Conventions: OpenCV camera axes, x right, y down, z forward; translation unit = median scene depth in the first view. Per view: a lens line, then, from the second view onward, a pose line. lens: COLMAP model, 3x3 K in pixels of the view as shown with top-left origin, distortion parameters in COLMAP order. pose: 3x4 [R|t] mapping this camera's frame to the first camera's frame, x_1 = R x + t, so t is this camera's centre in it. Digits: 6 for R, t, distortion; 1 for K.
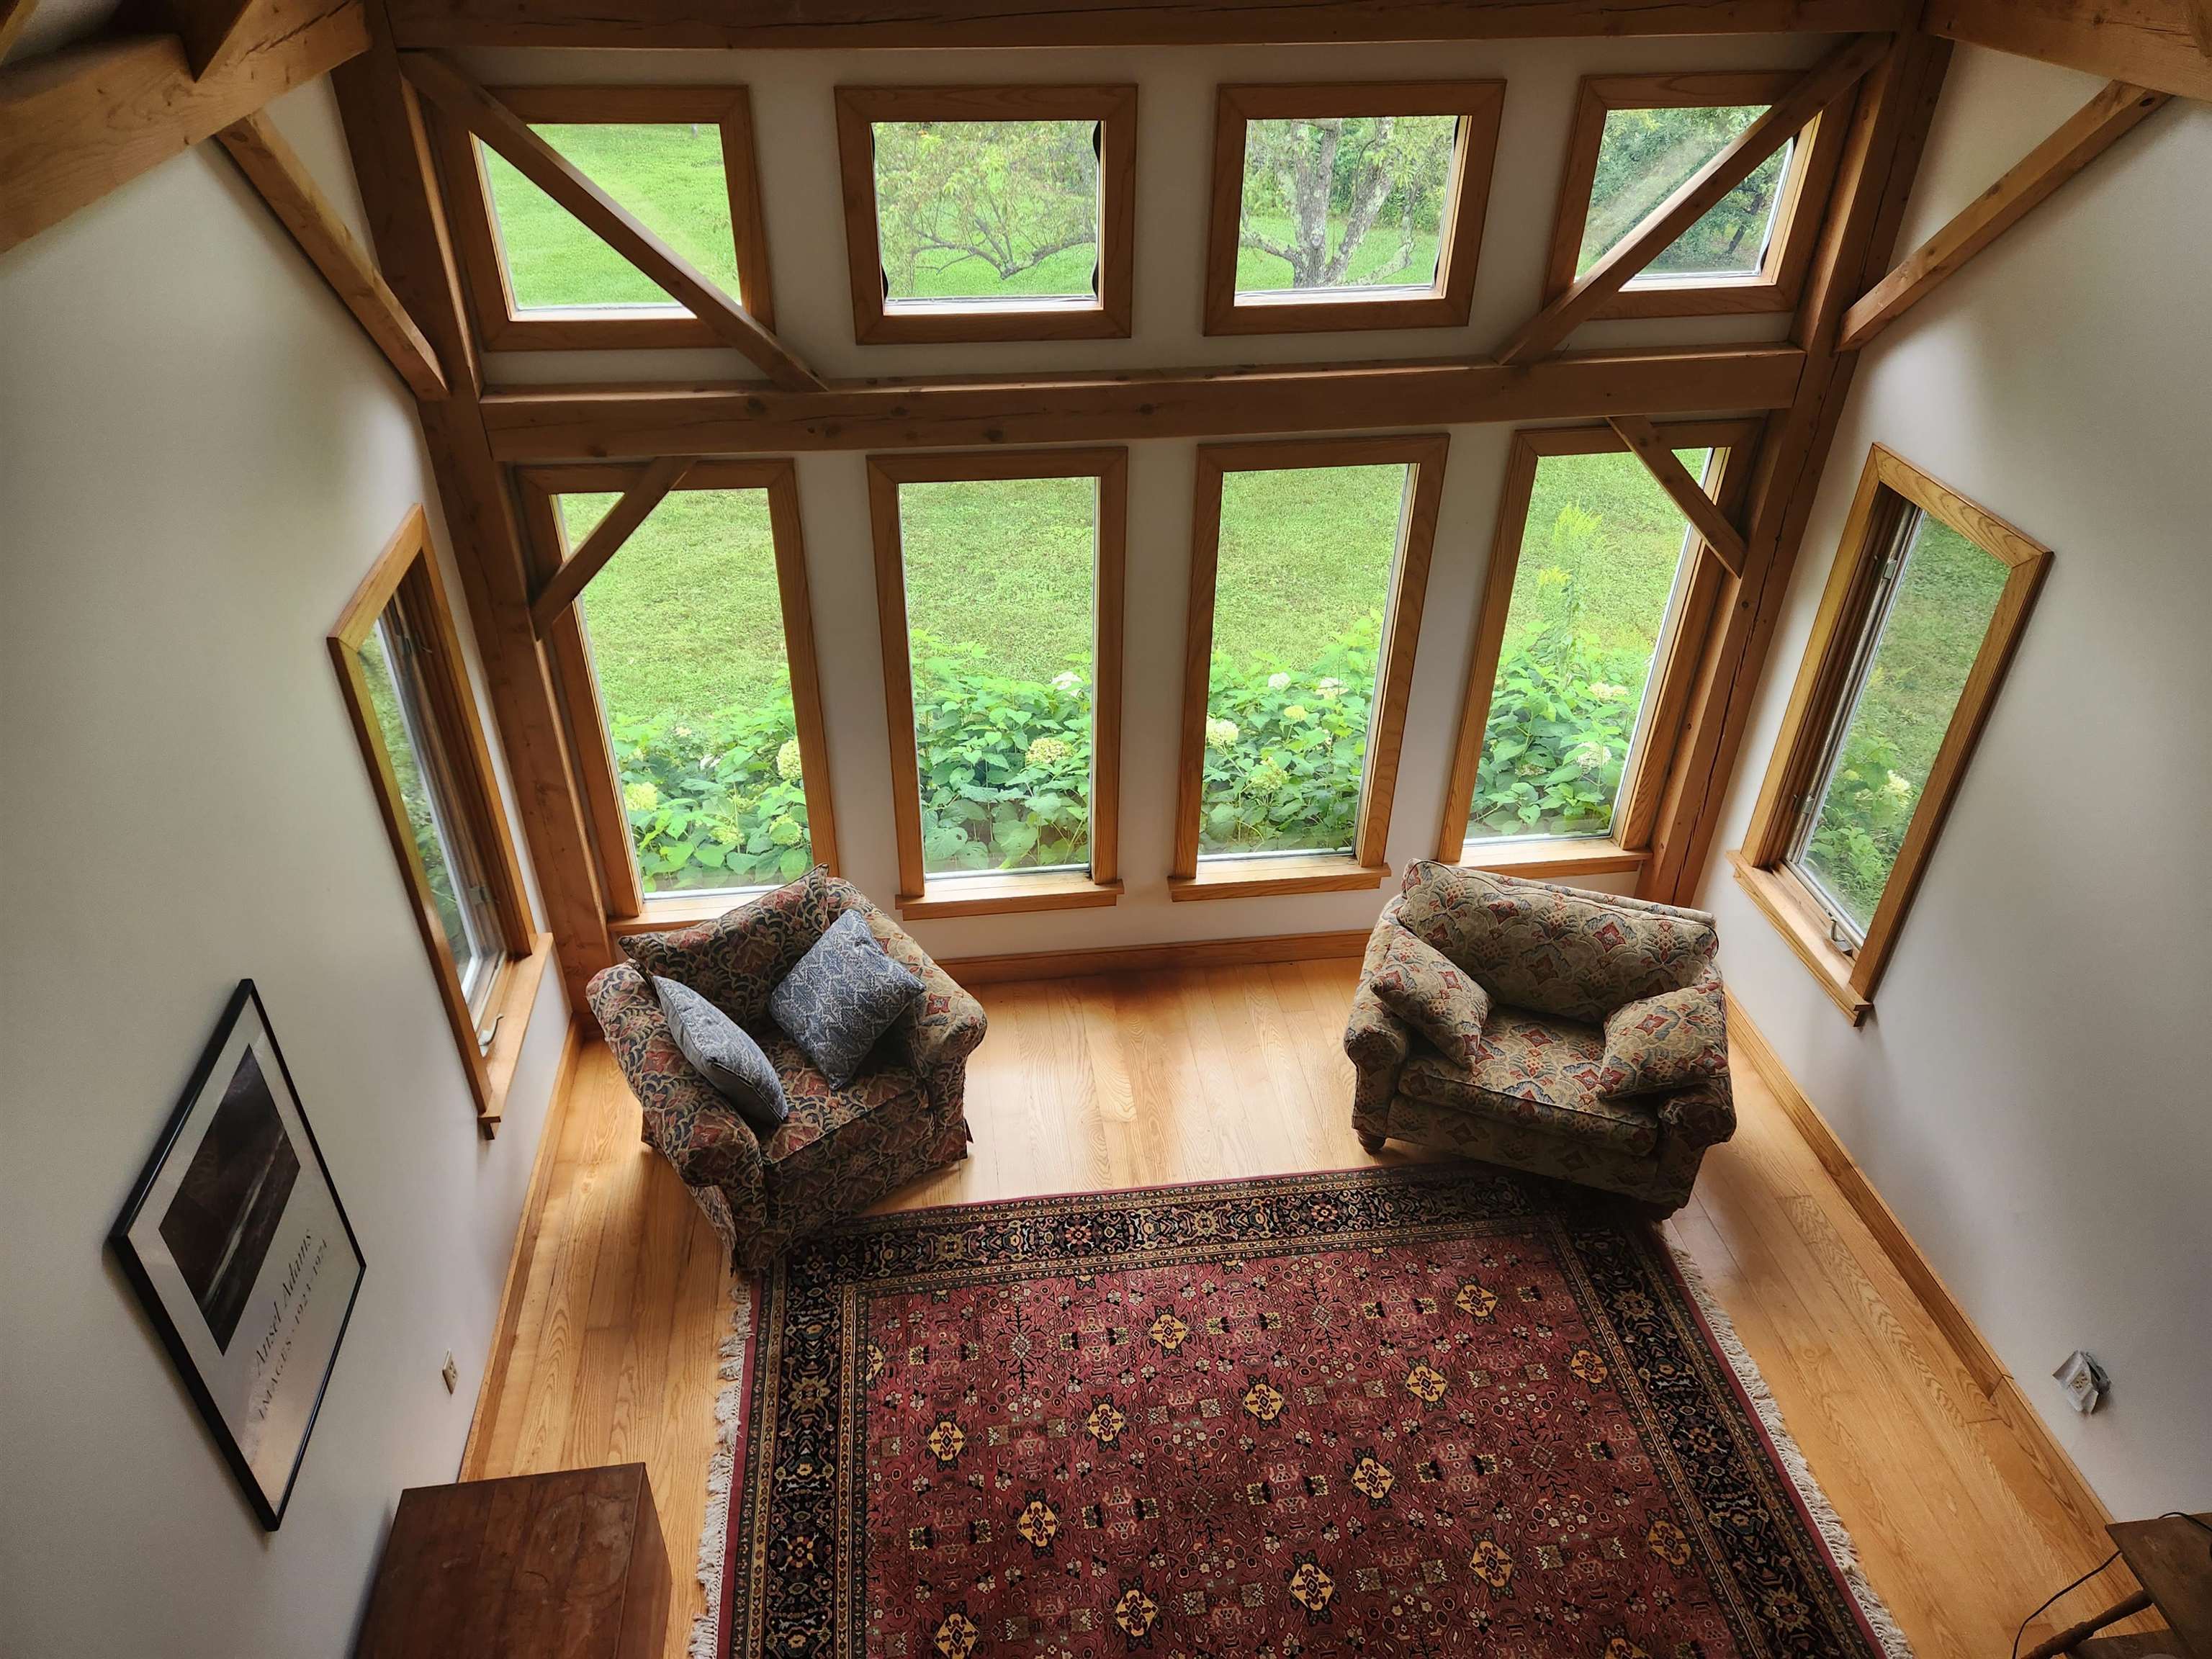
lens RADIAL K [[1494.5, 0, 1084.9], [0, 1494.5, 831.3], [0, 0, 1]] dist [0.069255, -0.044175]
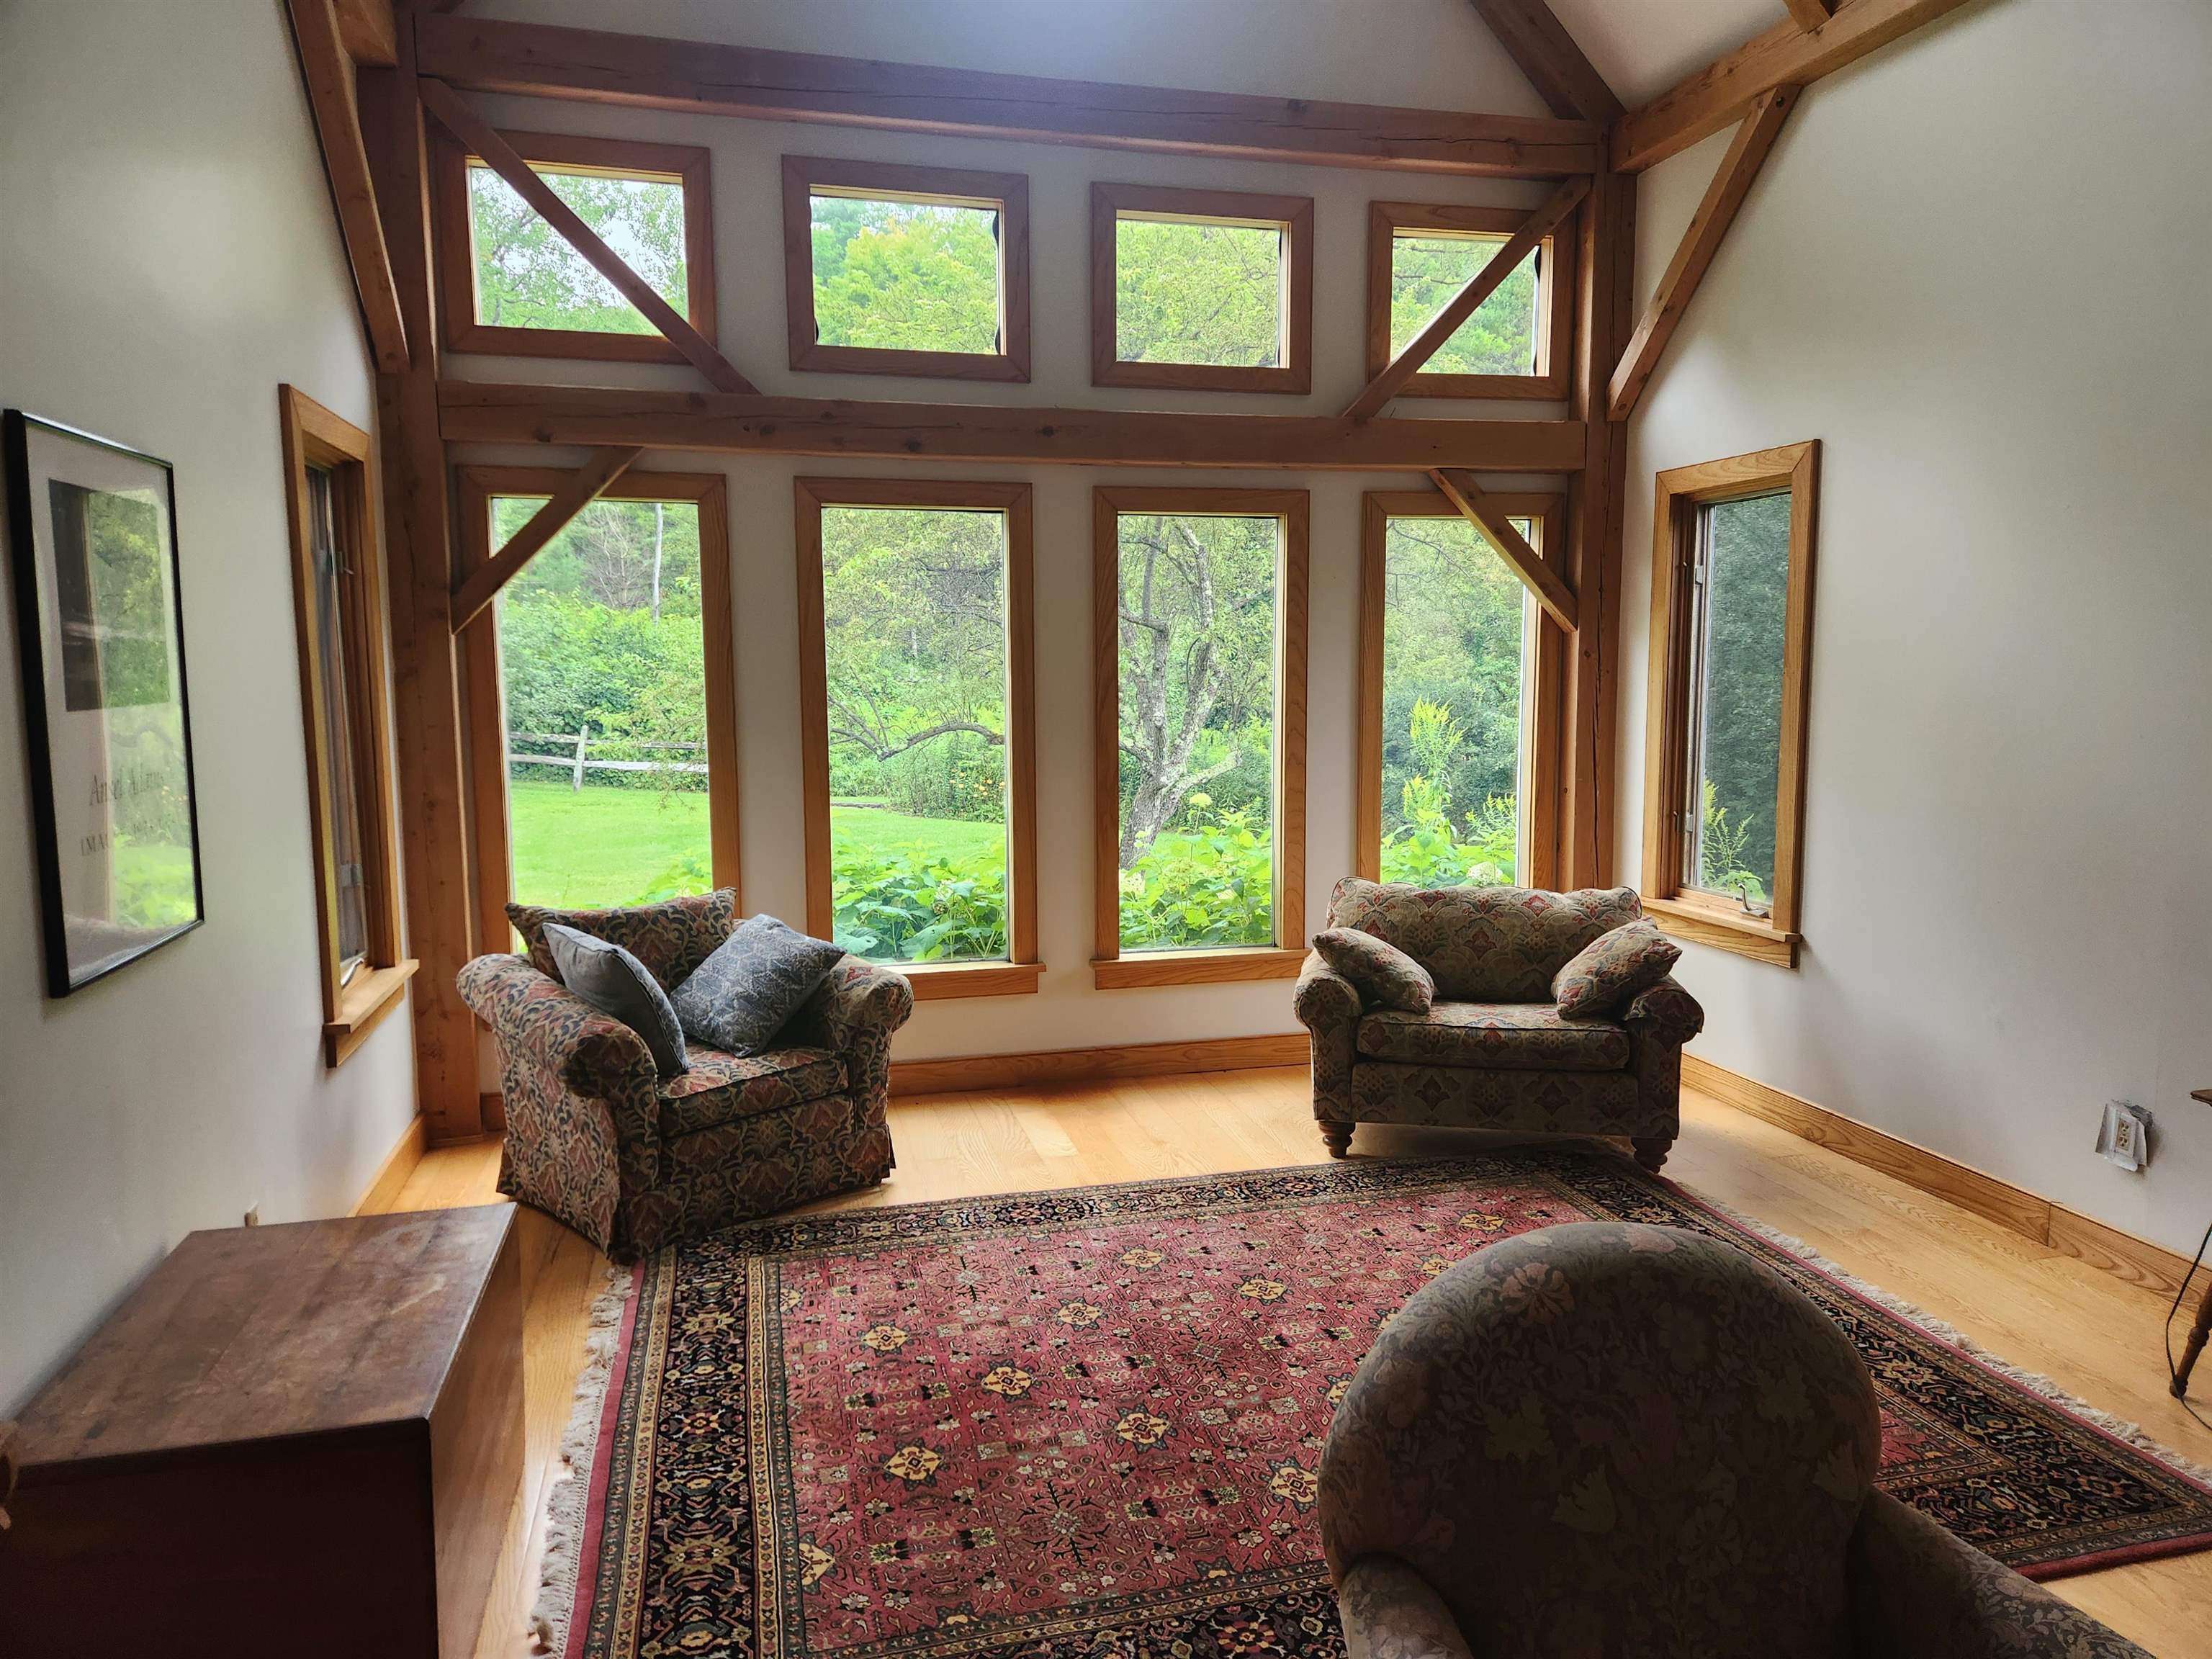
lens RADIAL K [[1494.5, 0, 1116.3], [0, 1494.5, 831.8], [0, 0, 1]] dist [0.069255, -0.044175]
pose [[0.991420, -0.027849, 0.127714, -0.058923], [0.085248, 0.878425, -0.470216, 0.507088], [-0.099093, 0.477069, 0.873262, 0.142719]]
